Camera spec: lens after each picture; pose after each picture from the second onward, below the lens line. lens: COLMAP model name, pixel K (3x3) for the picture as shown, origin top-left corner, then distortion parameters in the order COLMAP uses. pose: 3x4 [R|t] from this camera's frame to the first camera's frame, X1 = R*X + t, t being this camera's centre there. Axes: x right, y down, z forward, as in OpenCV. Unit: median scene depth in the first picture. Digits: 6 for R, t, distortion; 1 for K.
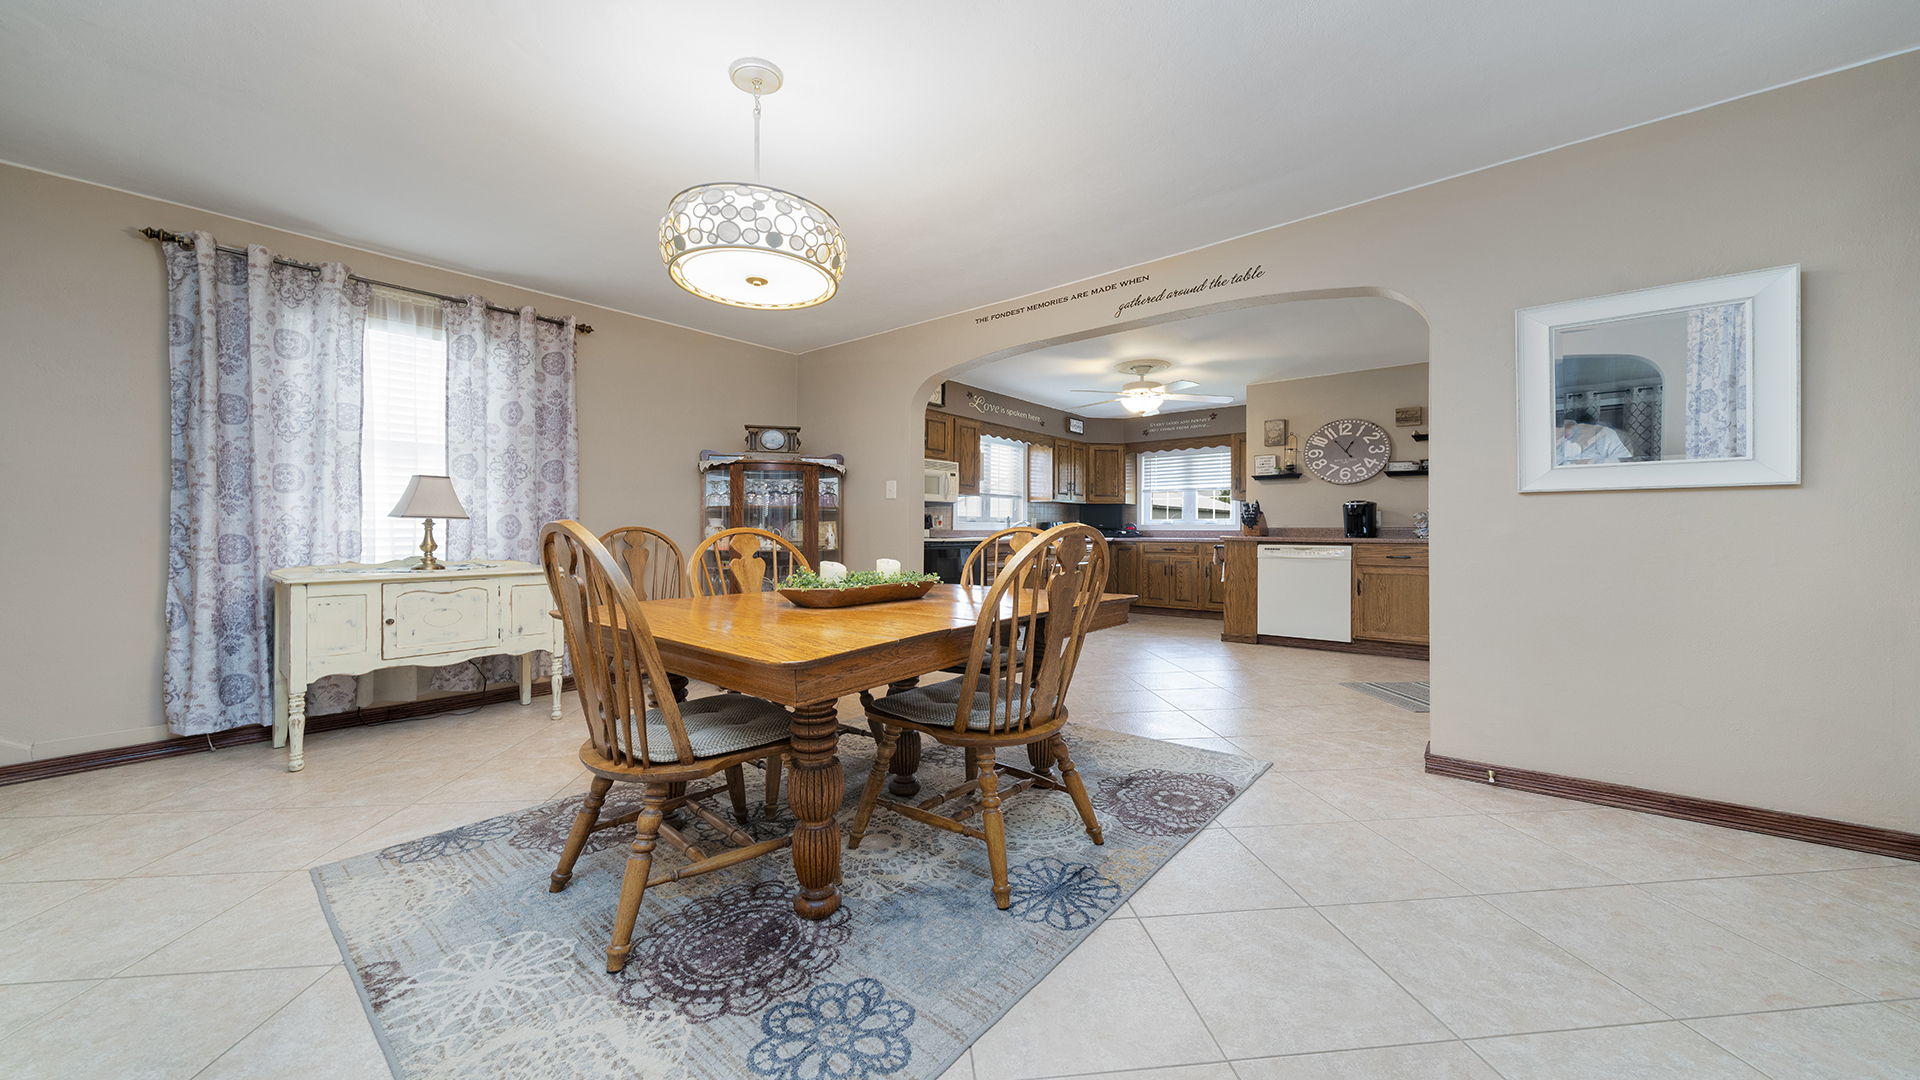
lens RADIAL K [[672.2, 0, 966.0], [0, 672.2, 529.3], [0, 0, 1]] dist [-0.003268, -0.000222]
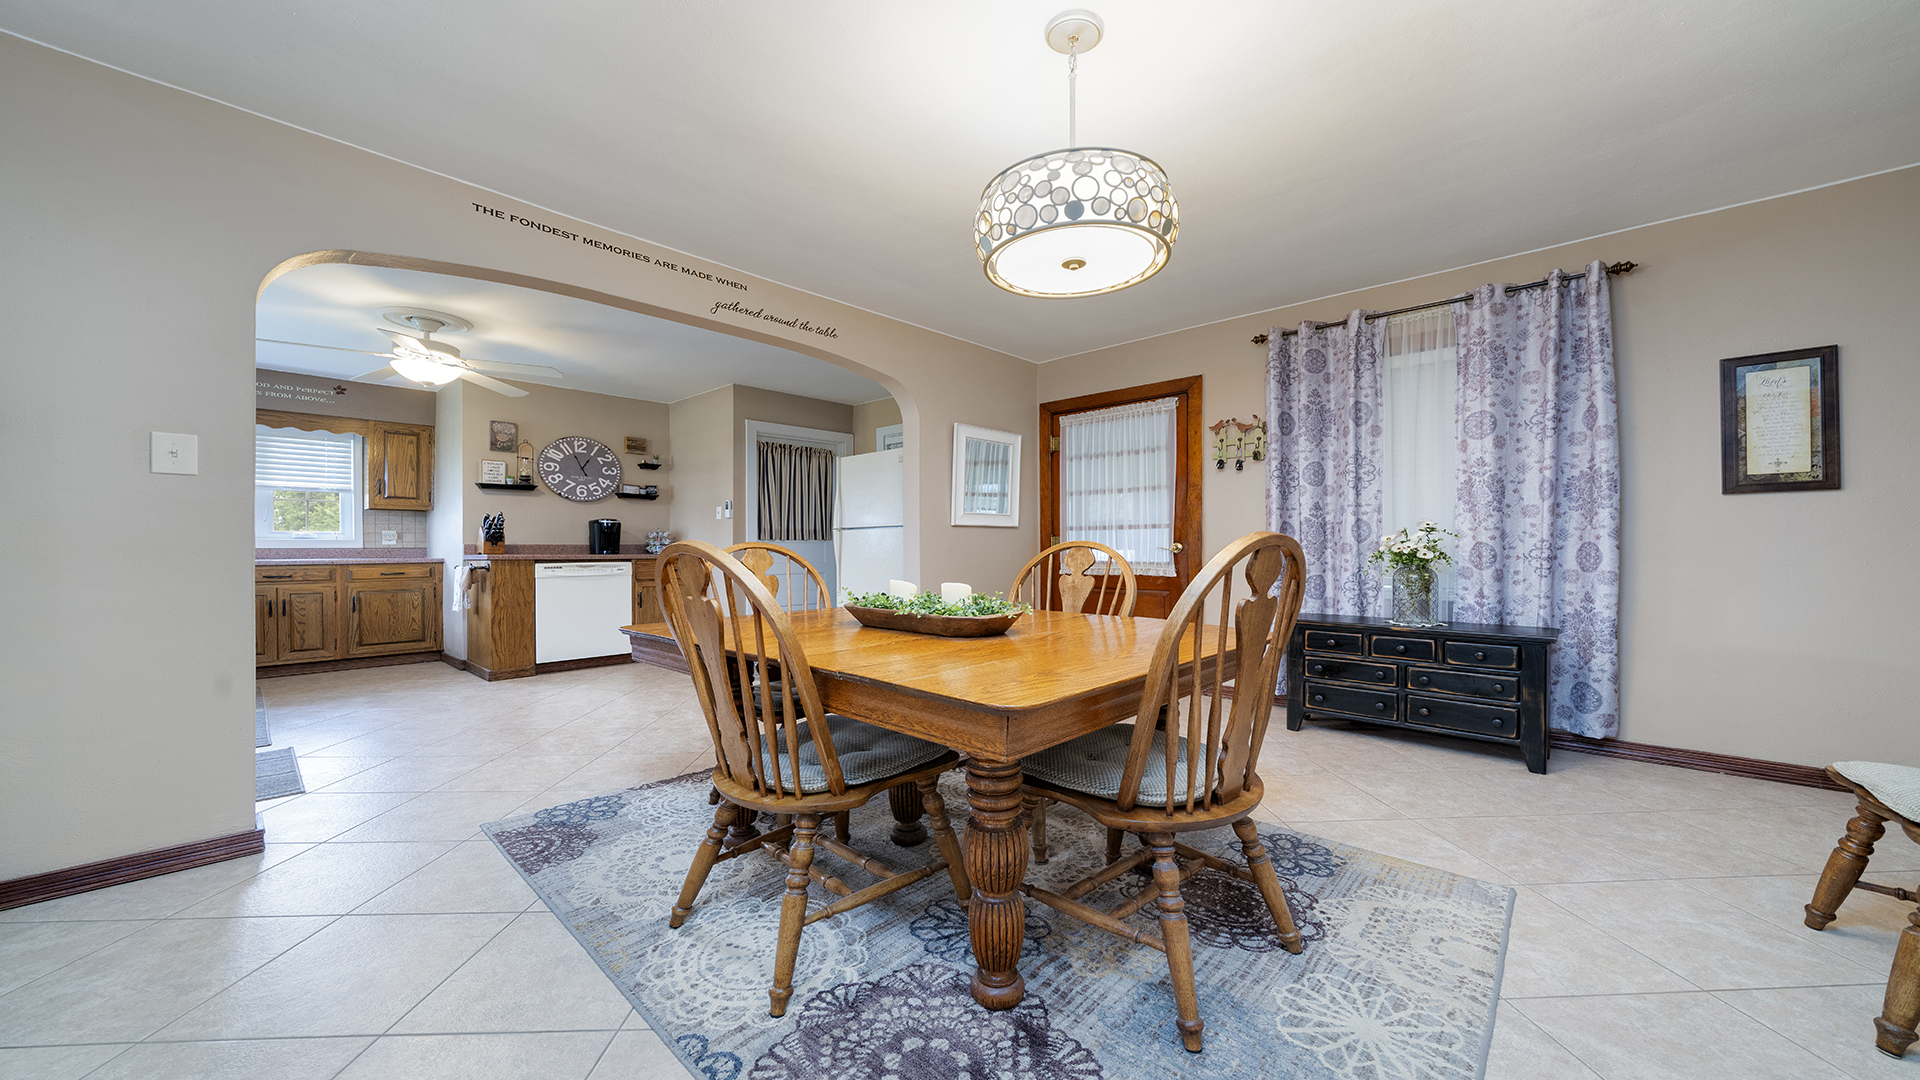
lens RADIAL K [[672.2, 0, 964.7], [0, 672.2, 556.3], [0, 0, 1]] dist [-0.003268, -0.000222]
pose [[0.059520, -0.014553, 0.998121, -0.391953], [0.000922, 0.999894, 0.014523, 0.000929], [-0.998227, 0.000056, 0.059527, 0.353275]]
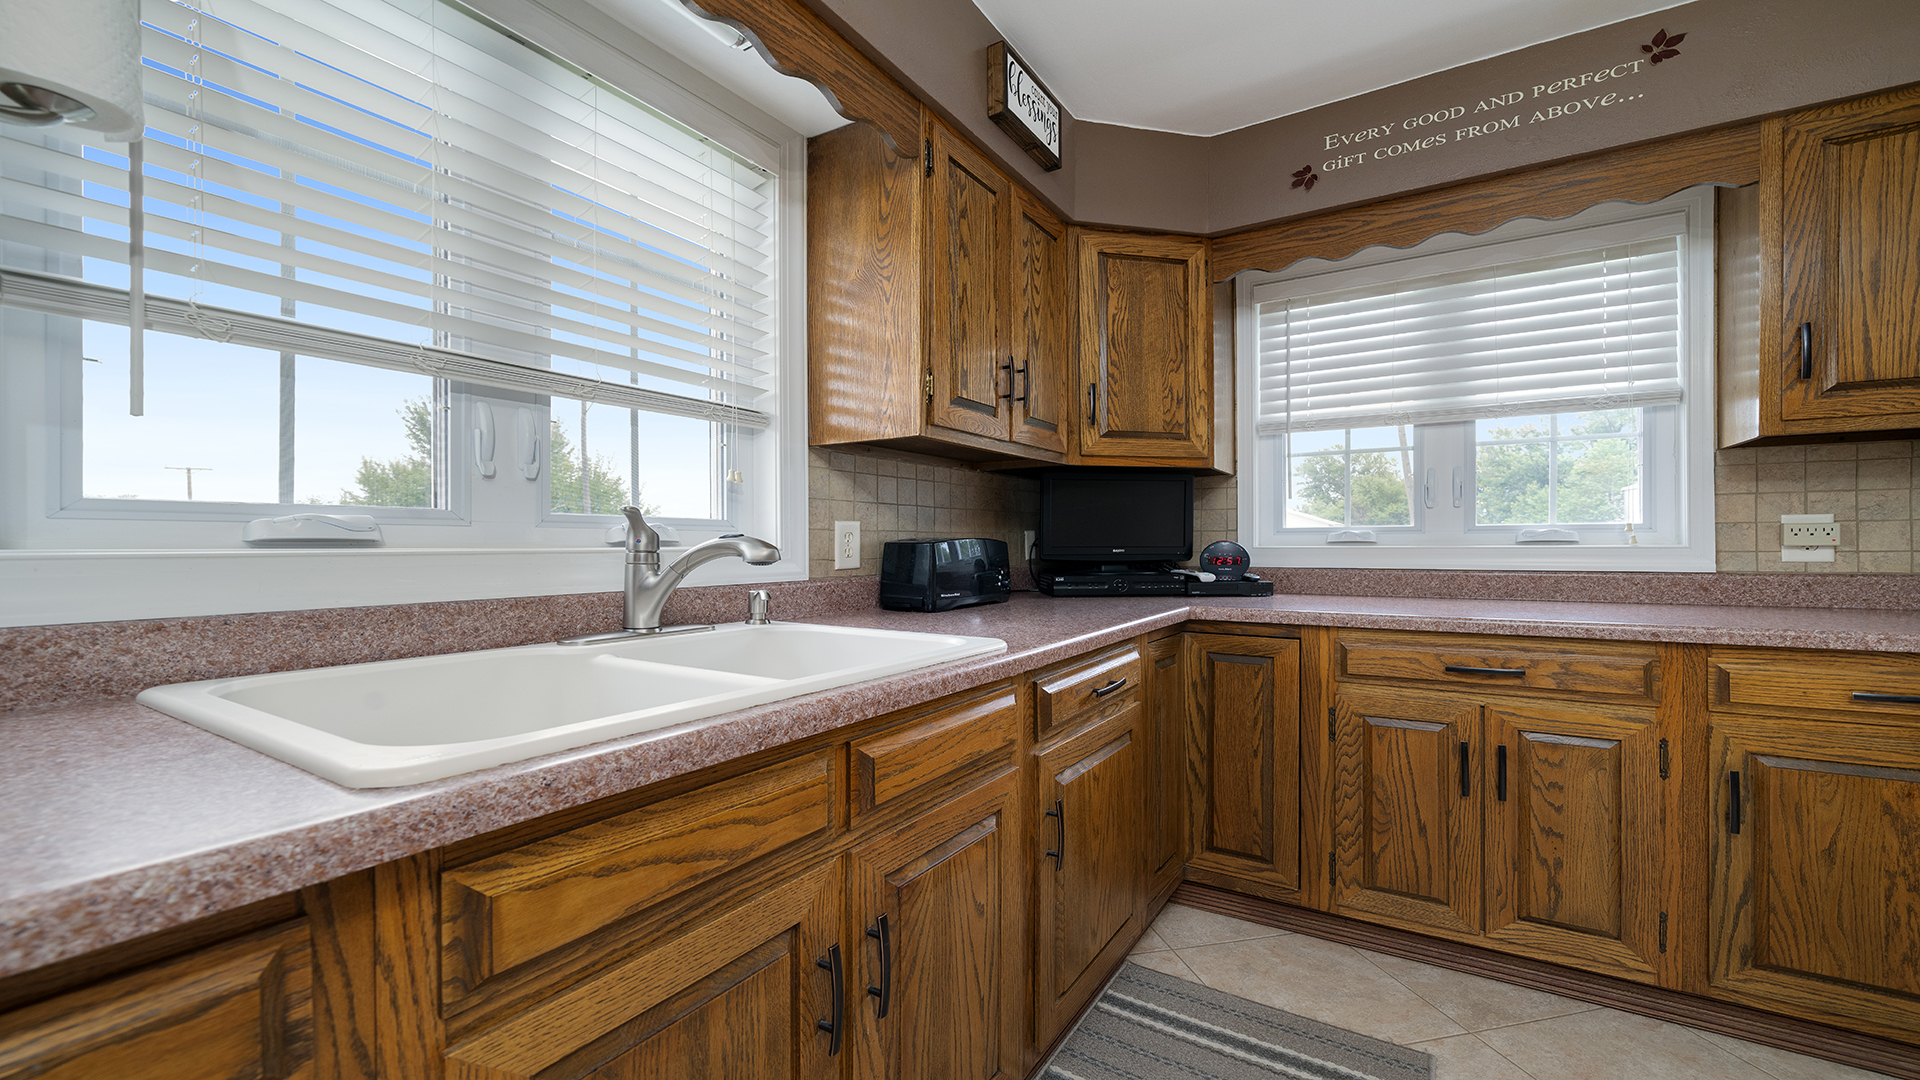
lens RADIAL K [[768.7, 0, 966.0], [0, 768.7, 542.8], [0, 0, 1]] dist [-0.002204, -0.000084]
pose [[0.992625, -0.006367, 0.121058, 0.143407], [0.006385, 0.999980, 0.000242, -0.013096], [-0.121057, 0.000533, 0.992645, 0.974084]]
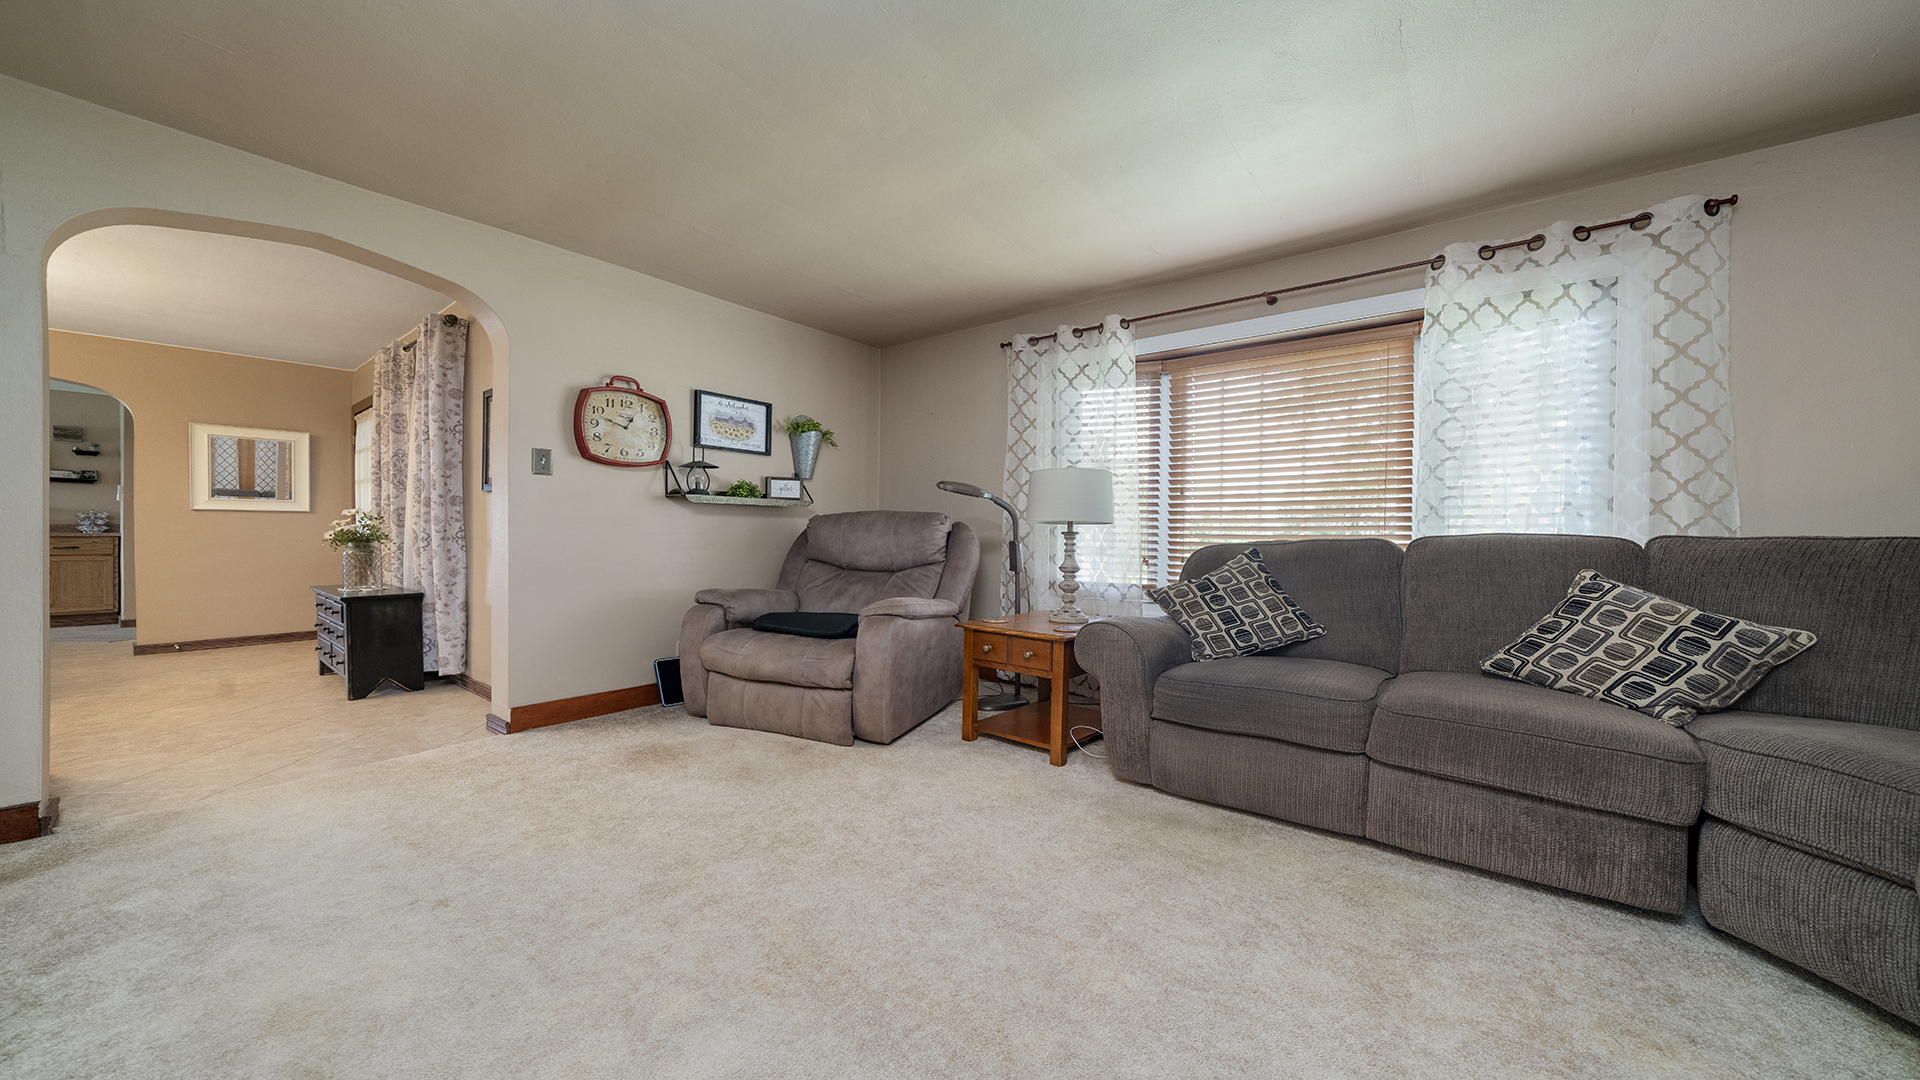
lens RADIAL K [[672.2, 0, 973.8], [0, 672.2, 554.2], [0, 0, 1]] dist [-0.003268, -0.000222]
pose [[-0.014268, -0.019734, 0.999703, -0.540348], [-0.015121, 0.999695, 0.019518, 0.003369], [-0.999784, -0.014838, -0.014562, -0.589088]]
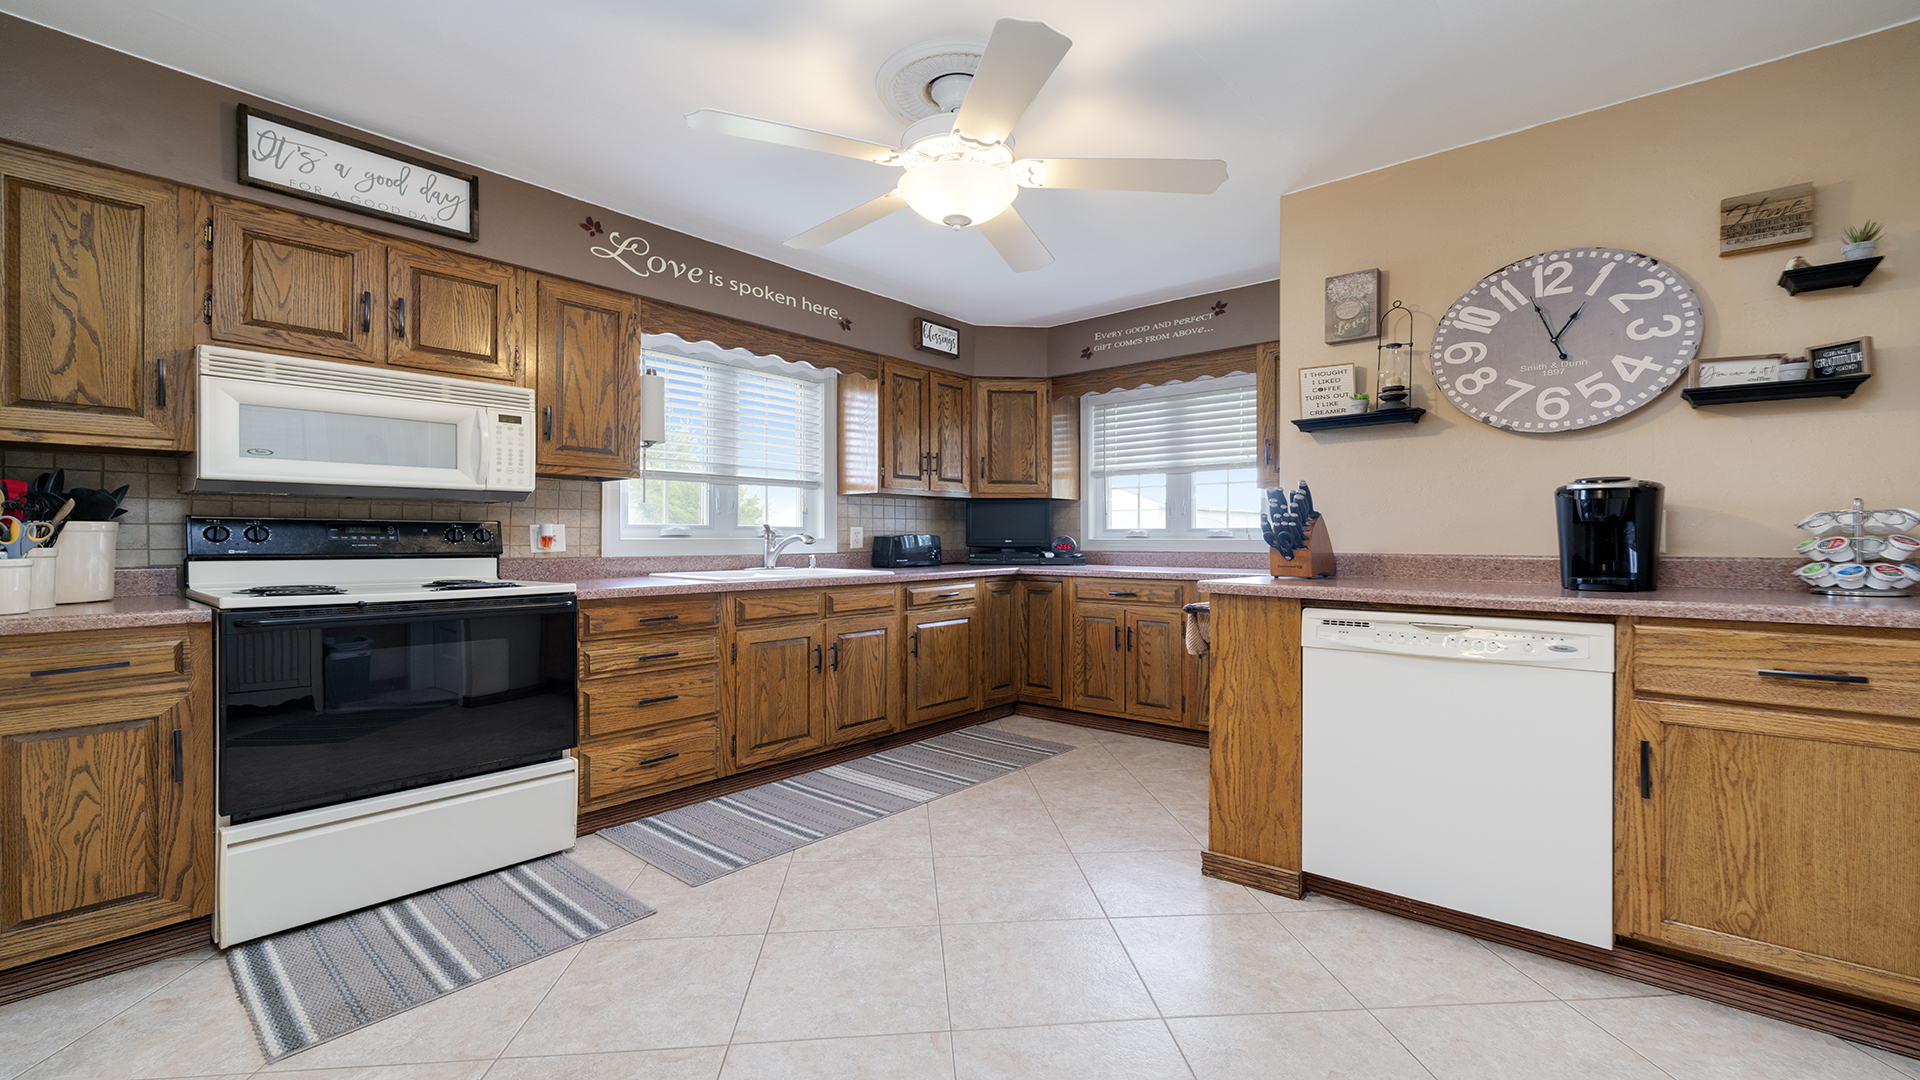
lens RADIAL K [[792.2, 0, 967.4], [0, 792.2, 538.1], [0, 0, 1]] dist [-0.002258, -0.000090]
pose [[0.999771, -0.002702, -0.021250, 0.254786], [0.002750, 0.999994, 0.002245, -0.013243], [0.021244, -0.002303, 0.999772, 0.554870]]
